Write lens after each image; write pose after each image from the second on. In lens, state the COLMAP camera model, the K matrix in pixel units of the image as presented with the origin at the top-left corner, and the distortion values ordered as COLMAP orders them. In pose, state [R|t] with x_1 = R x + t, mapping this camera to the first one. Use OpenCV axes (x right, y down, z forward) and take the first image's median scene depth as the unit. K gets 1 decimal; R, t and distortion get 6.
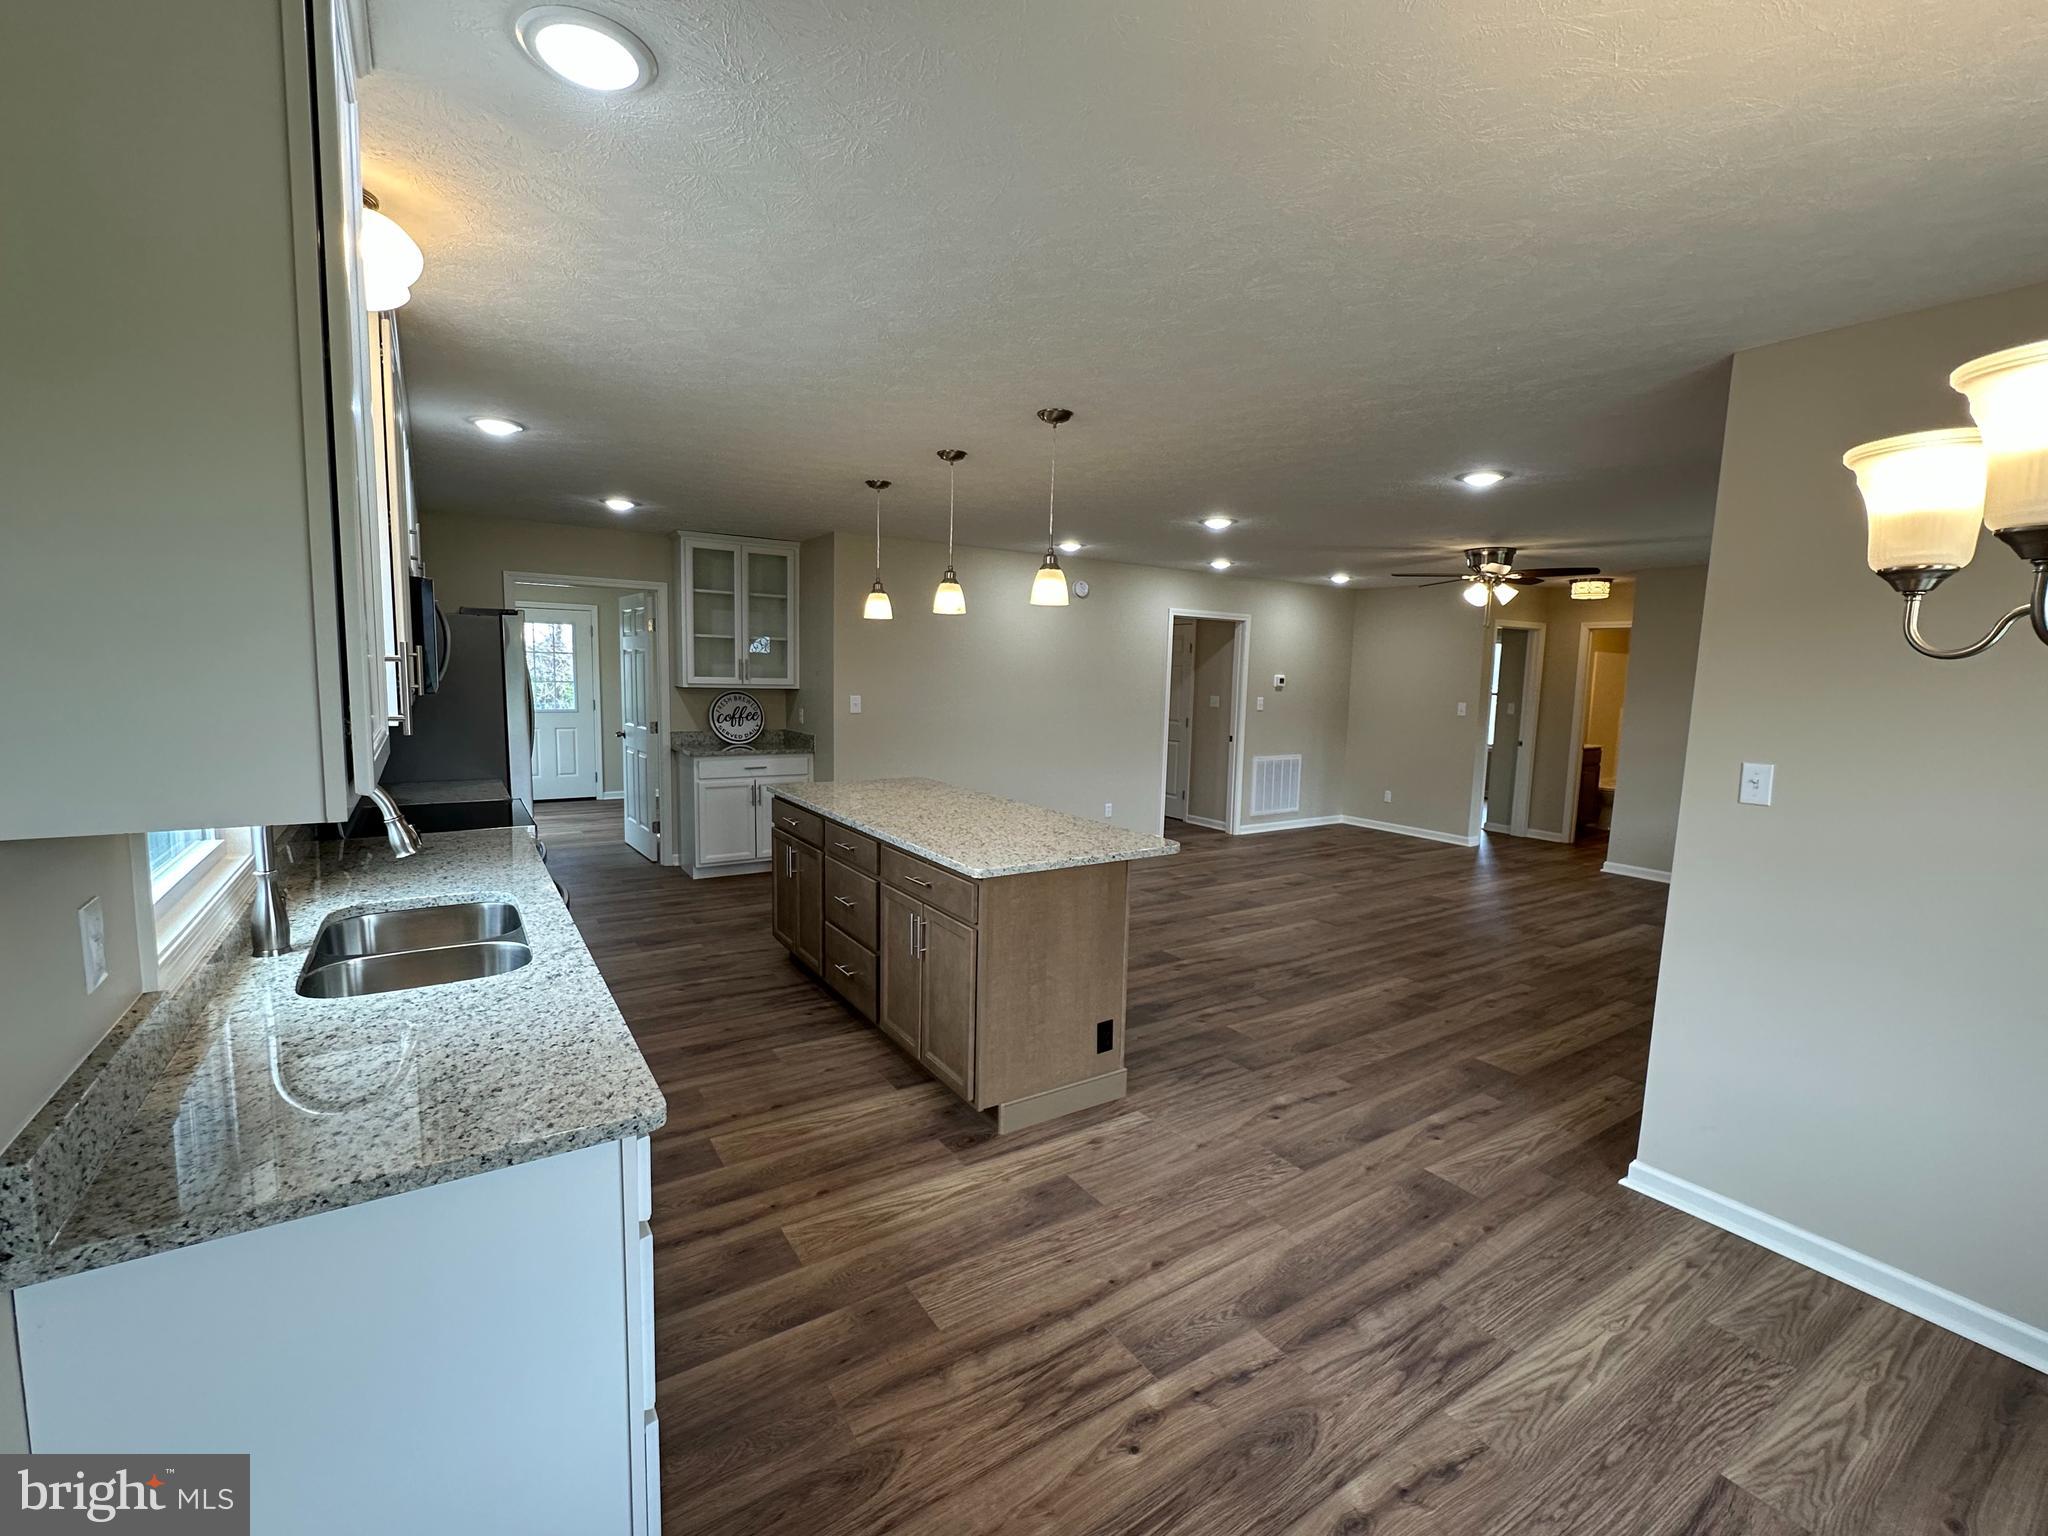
lens RADIAL K [[886.6, 0, 1024.0], [0, 886.6, 768.0], [0, 0, 1]] dist [-0.004642, -0.000108]
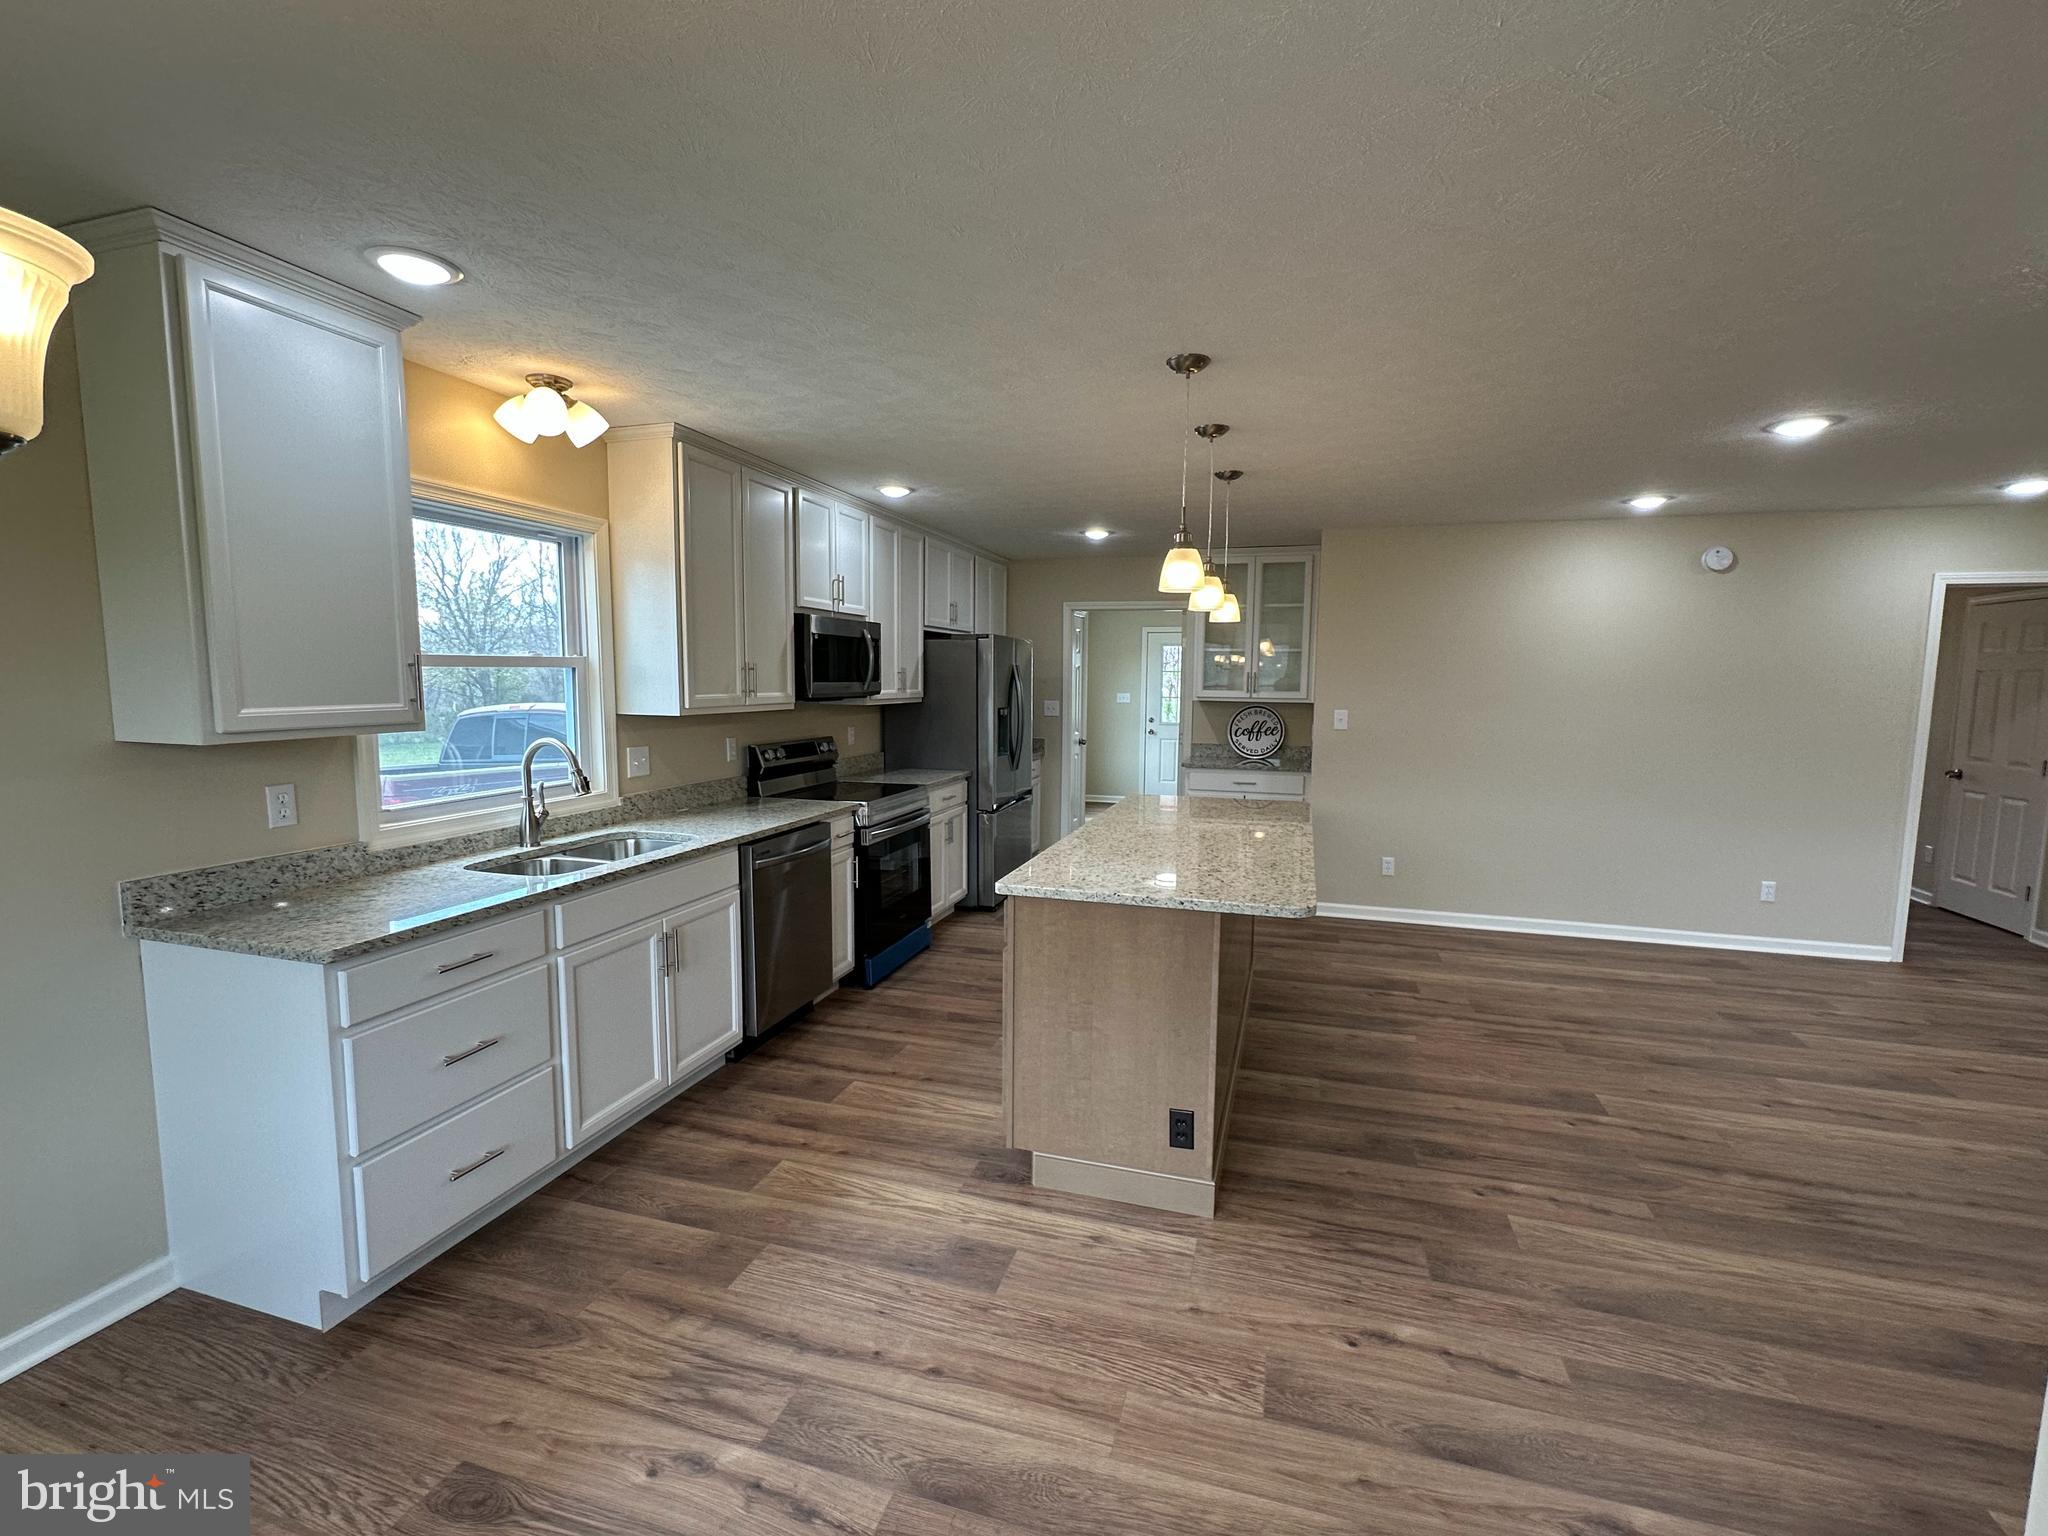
lens RADIAL K [[900.1, 0, 1024.0], [0, 900.1, 768.0], [0, 0, 1]] dist [-0.003179, 0.000134]
pose [[0.638693, 0.059133, -0.767186, 0.592091], [-0.078885, 0.996821, 0.011160, -0.016843], [0.765407, 0.053392, 0.641327, 0.353049]]
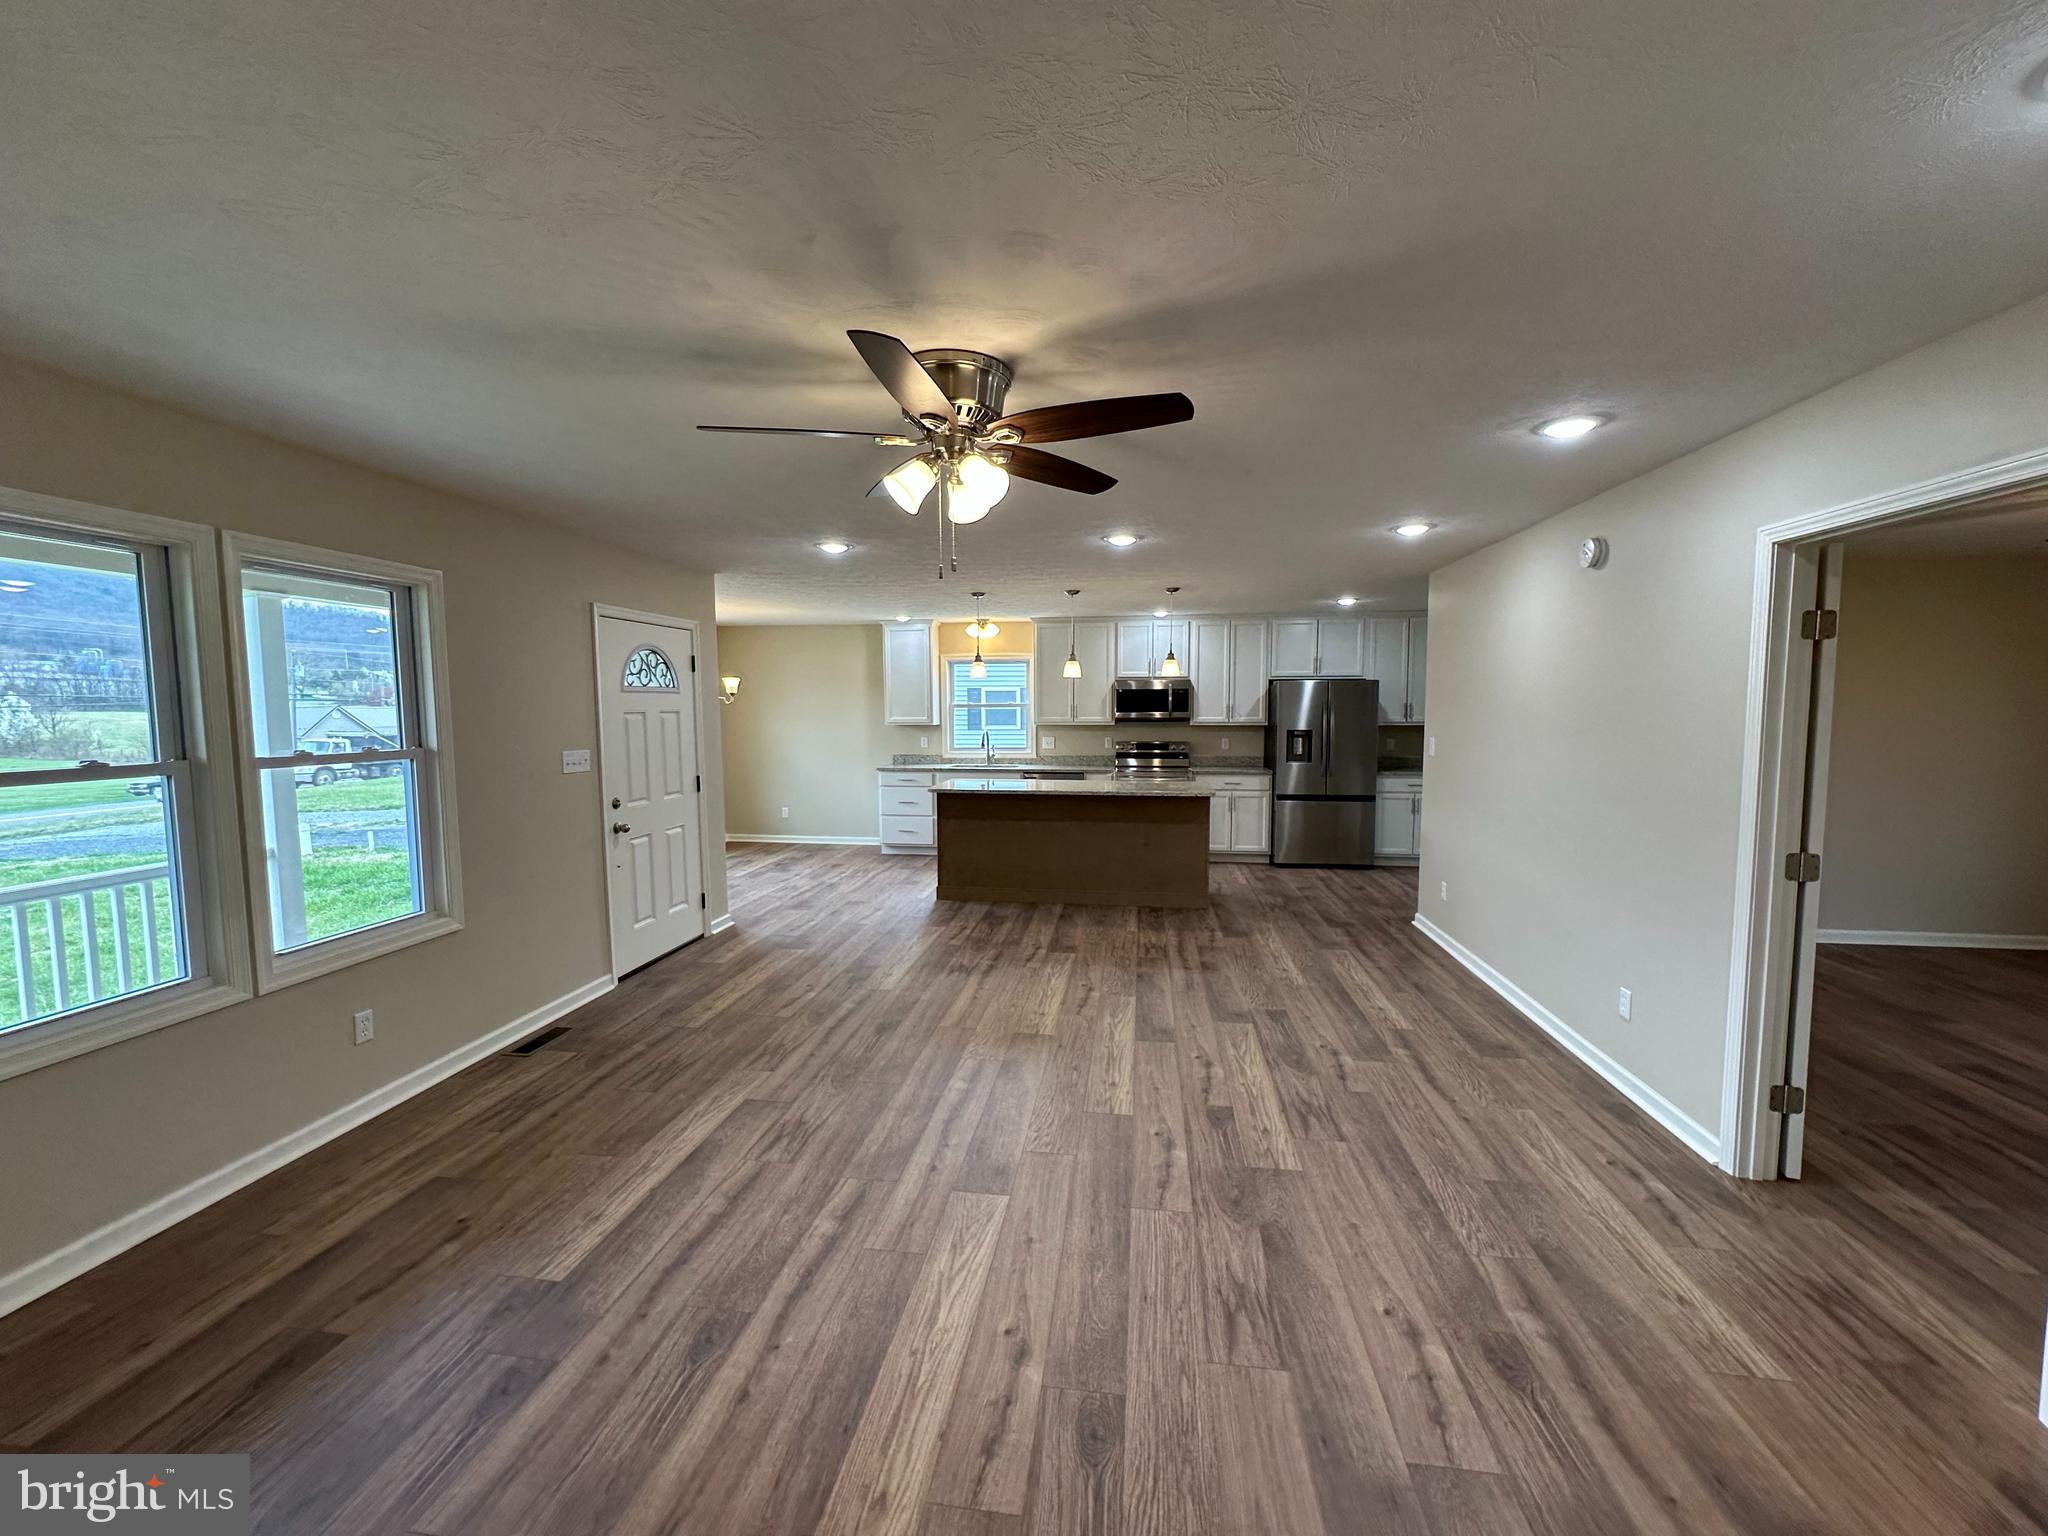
lens RADIAL K [[814.9, 0, 1024.0], [0, 814.9, 768.0], [0, 0, 1]] dist [-0.002069, 0.000252]
pose [[-0.661513, 0.034503, -0.749139, 1.484537], [-0.096878, 0.986639, 0.130987, -0.238484], [0.743650, 0.159224, -0.649332, 2.440116]]
